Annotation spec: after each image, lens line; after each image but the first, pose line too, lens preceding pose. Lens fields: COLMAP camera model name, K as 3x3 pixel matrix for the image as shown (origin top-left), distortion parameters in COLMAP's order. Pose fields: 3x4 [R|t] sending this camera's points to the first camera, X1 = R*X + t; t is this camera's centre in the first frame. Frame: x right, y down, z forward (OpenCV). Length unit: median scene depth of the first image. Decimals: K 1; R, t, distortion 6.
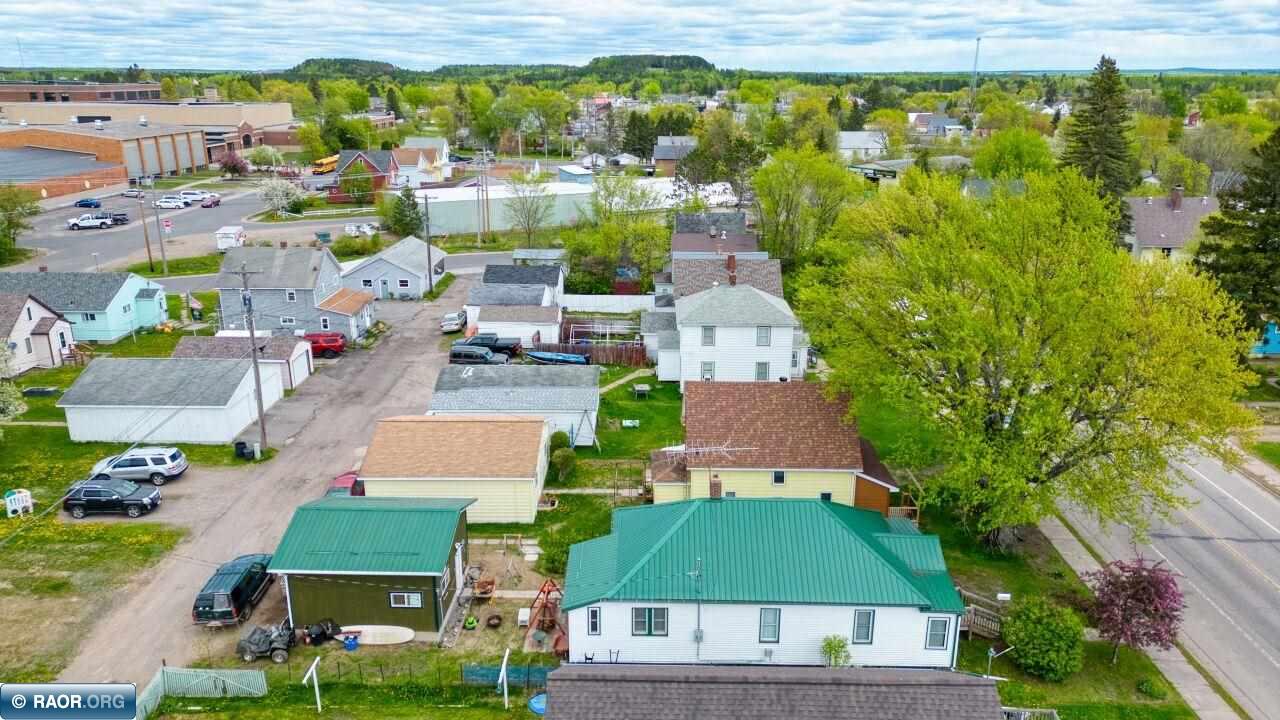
lens RADIAL K [[884.6, 0, 638.3], [0, 884.6, 353.2], [0, 0, 1]] dist [0.100649, -0.114099]
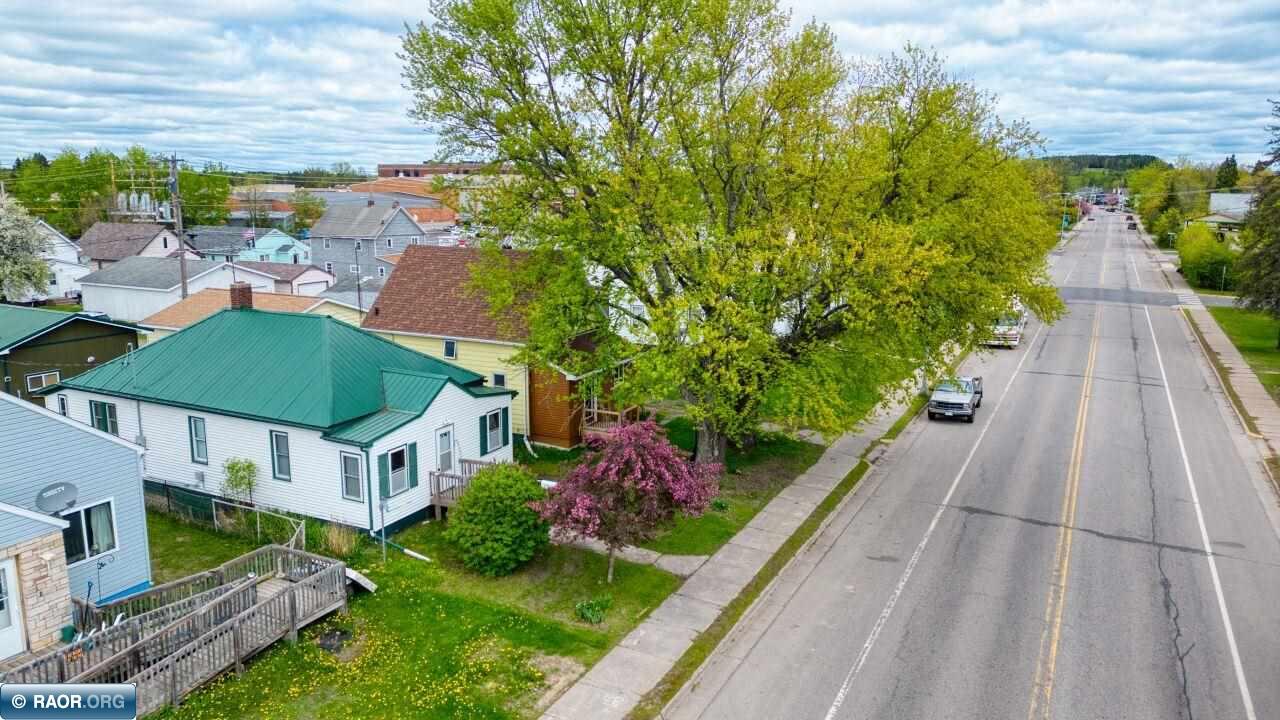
lens RADIAL K [[884.6, 0, 638.3], [0, 884.6, 353.2], [0, 0, 1]] dist [0.100649, -0.114099]
pose [[0.895179, 0.082625, -0.437981, 0.655215], [-0.133306, 0.987319, -0.086202, 0.184985], [0.425305, 0.135552, 0.894842, 0.321194]]
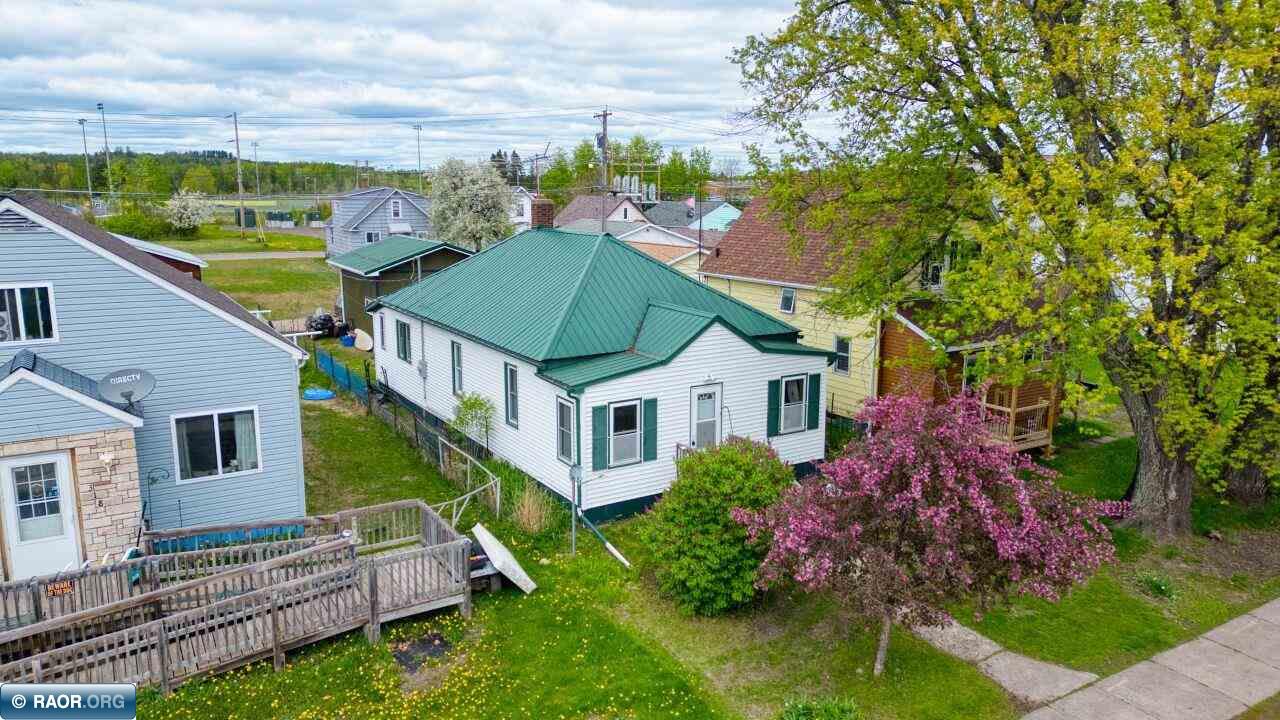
lens RADIAL K [[884.6, 0, 638.3], [0, 884.6, 353.2], [0, 0, 1]] dist [0.100649, -0.114099]
pose [[0.535292, 0.153260, -0.830647, 0.611636], [-0.251644, 0.967681, 0.016377, 0.186297], [0.806311, 0.200261, 0.556559, 0.548310]]
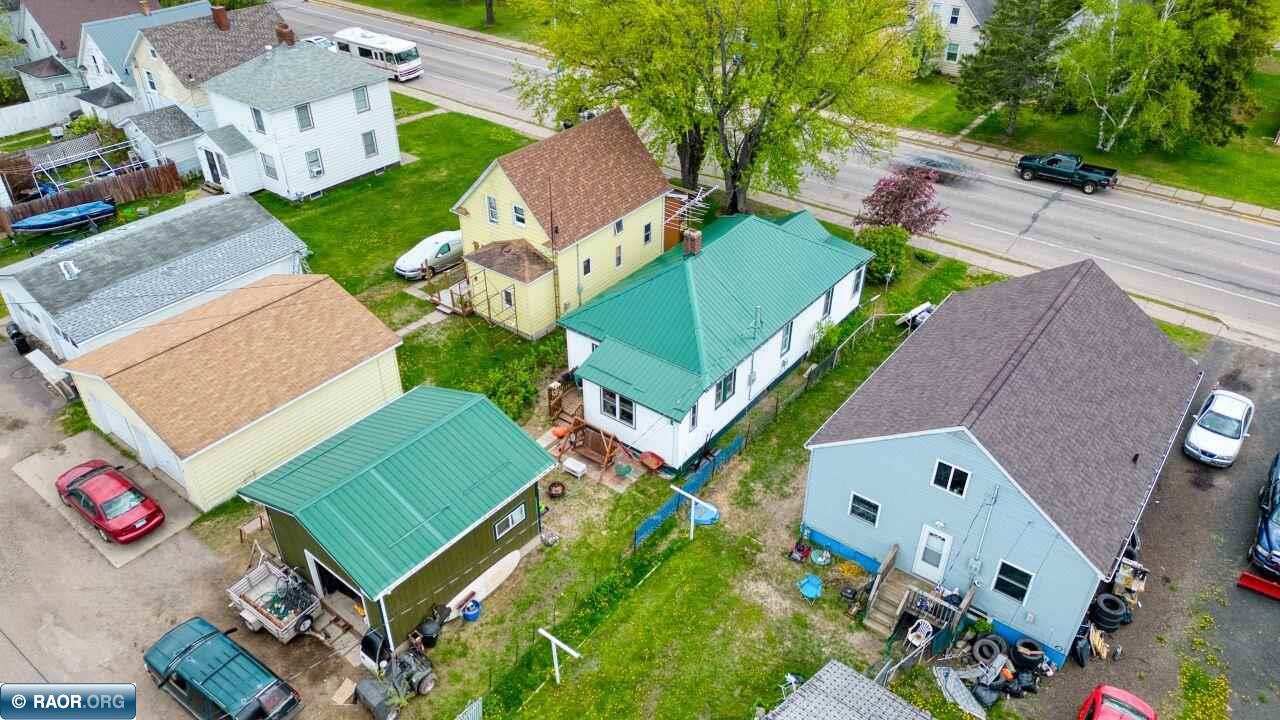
lens RADIAL K [[884.6, 0, 638.3], [0, 884.6, 353.2], [0, 0, 1]] dist [0.100649, -0.114099]
pose [[0.596866, -0.447712, 0.665811, -0.512678], [0.234518, 0.890946, 0.388865, -0.102526], [-0.767302, -0.075956, 0.636772, 0.347642]]
